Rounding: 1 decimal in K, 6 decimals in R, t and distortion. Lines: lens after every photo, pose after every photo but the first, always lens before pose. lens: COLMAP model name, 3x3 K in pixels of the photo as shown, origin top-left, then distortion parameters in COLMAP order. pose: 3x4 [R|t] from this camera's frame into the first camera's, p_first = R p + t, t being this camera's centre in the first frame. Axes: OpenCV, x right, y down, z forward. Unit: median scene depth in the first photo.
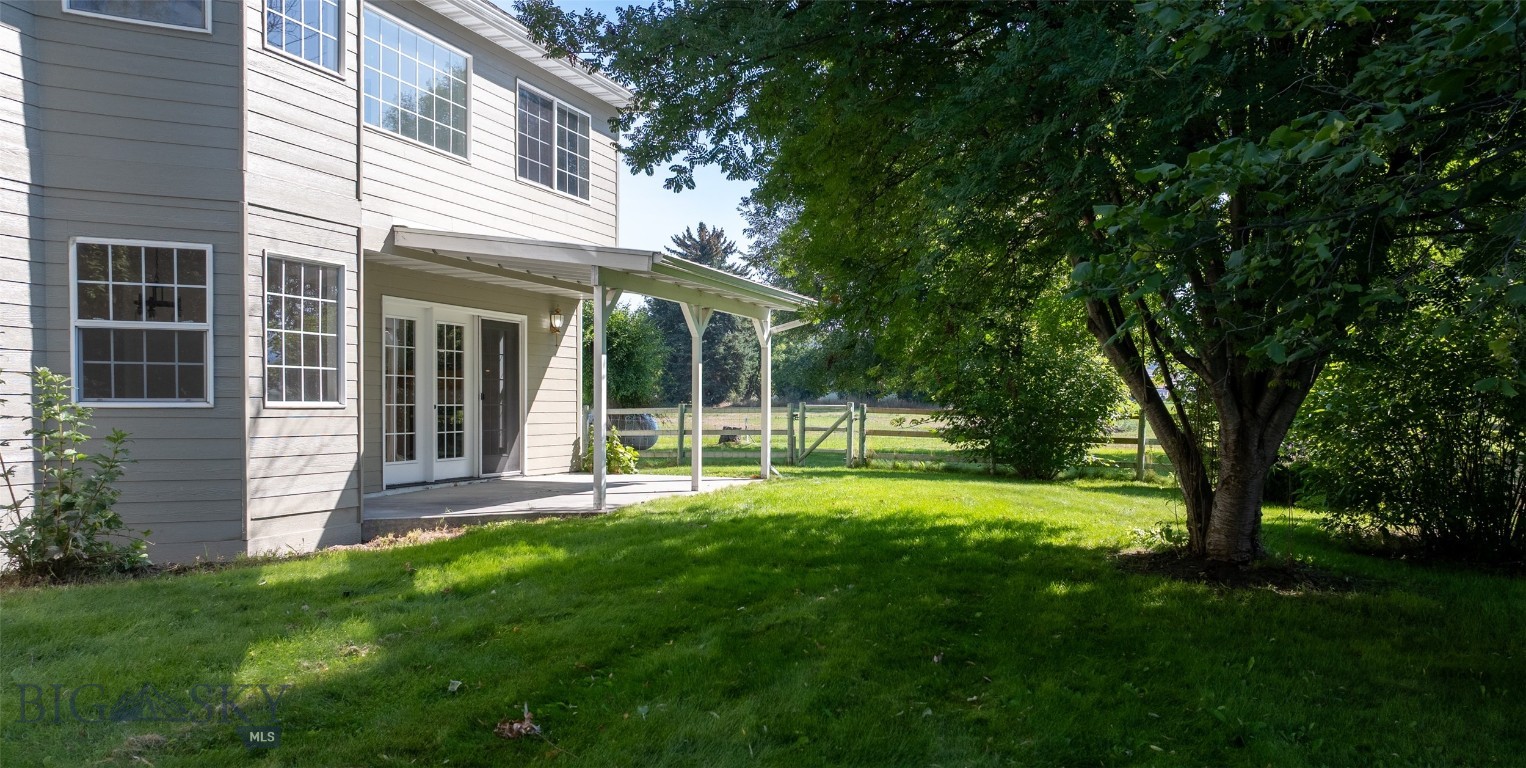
lens RADIAL K [[1173.3, 0, 763.0], [0, 1173.3, 384.0], [0, 0, 1]] dist [0.000438, 0.000046]
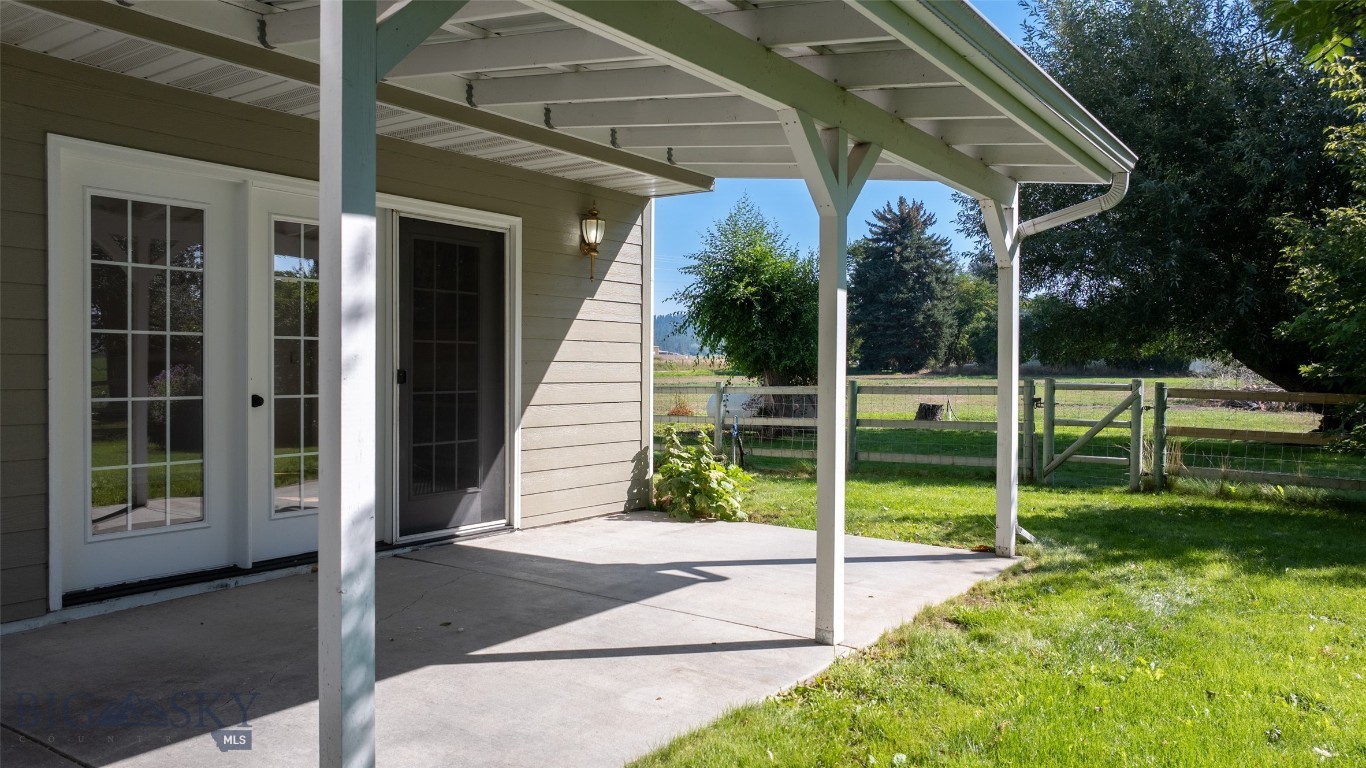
lens RADIAL K [[996.5, 0, 683.0], [0, 996.5, 384.0], [0, 0, 1]] dist [-0.012666, -0.009160]
pose [[0.963631, 0.003175, -0.267217, -0.014844], [0.005379, 0.999496, 0.031272, 0.001273], [0.267182, -0.031572, 0.963129, 0.554141]]
